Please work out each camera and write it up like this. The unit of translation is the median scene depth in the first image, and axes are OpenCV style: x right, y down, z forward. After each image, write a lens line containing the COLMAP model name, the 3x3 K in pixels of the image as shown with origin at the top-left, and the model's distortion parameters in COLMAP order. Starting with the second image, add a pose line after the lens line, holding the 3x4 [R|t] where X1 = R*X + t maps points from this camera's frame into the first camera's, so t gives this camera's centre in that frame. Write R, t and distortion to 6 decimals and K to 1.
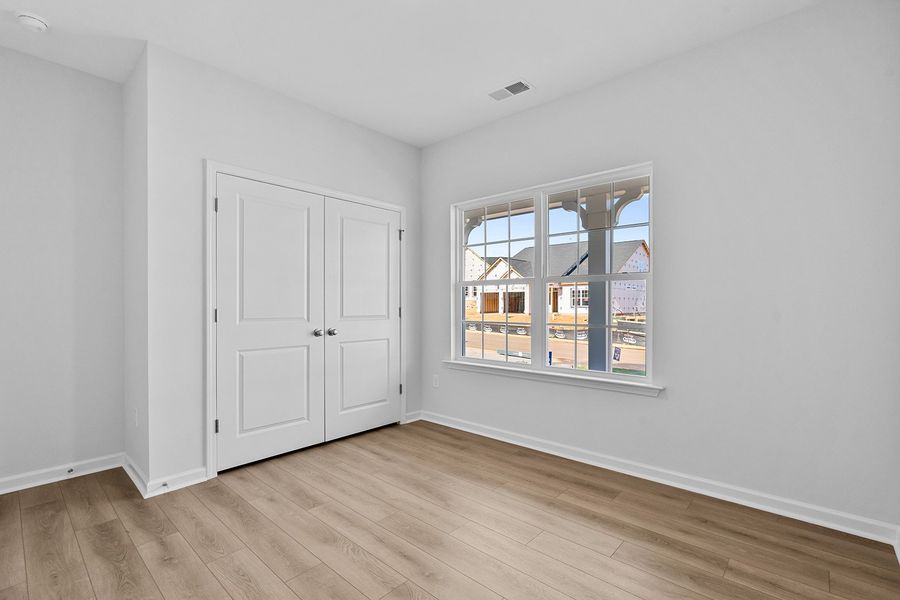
lens RADIAL K [[404.4, 0, 448.6], [0, 404.4, 304.8], [0, 0, 1]] dist [-0.000419, -0.000084]
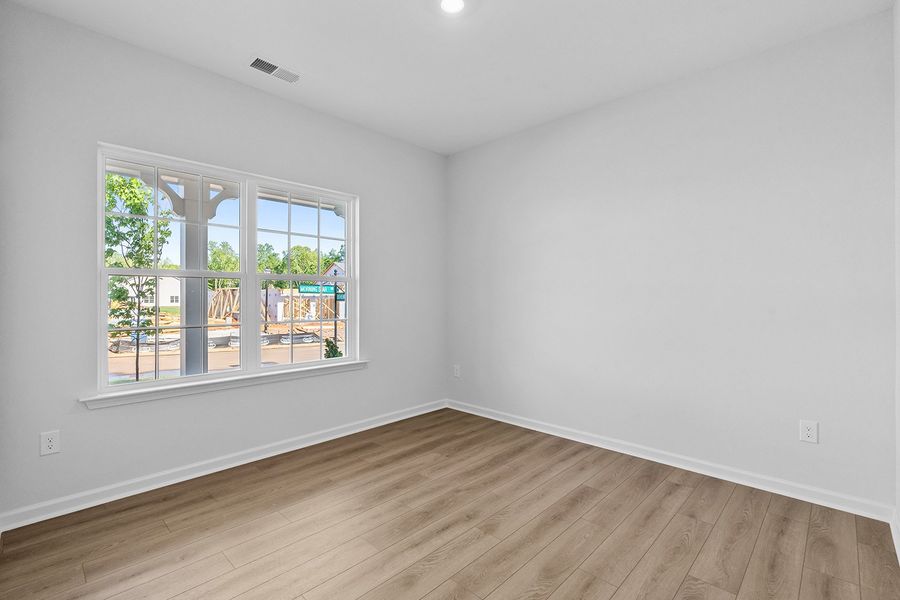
lens RADIAL K [[404.4, 0, 449.7], [0, 404.4, 296.5], [0, 0, 1]] dist [-0.000419, -0.000084]
pose [[0.044863, 0.001047, 0.998993, -0.759528], [0.001194, 0.999999, -0.001102, -0.014640], [-0.998992, 0.001243, 0.044862, 0.576054]]
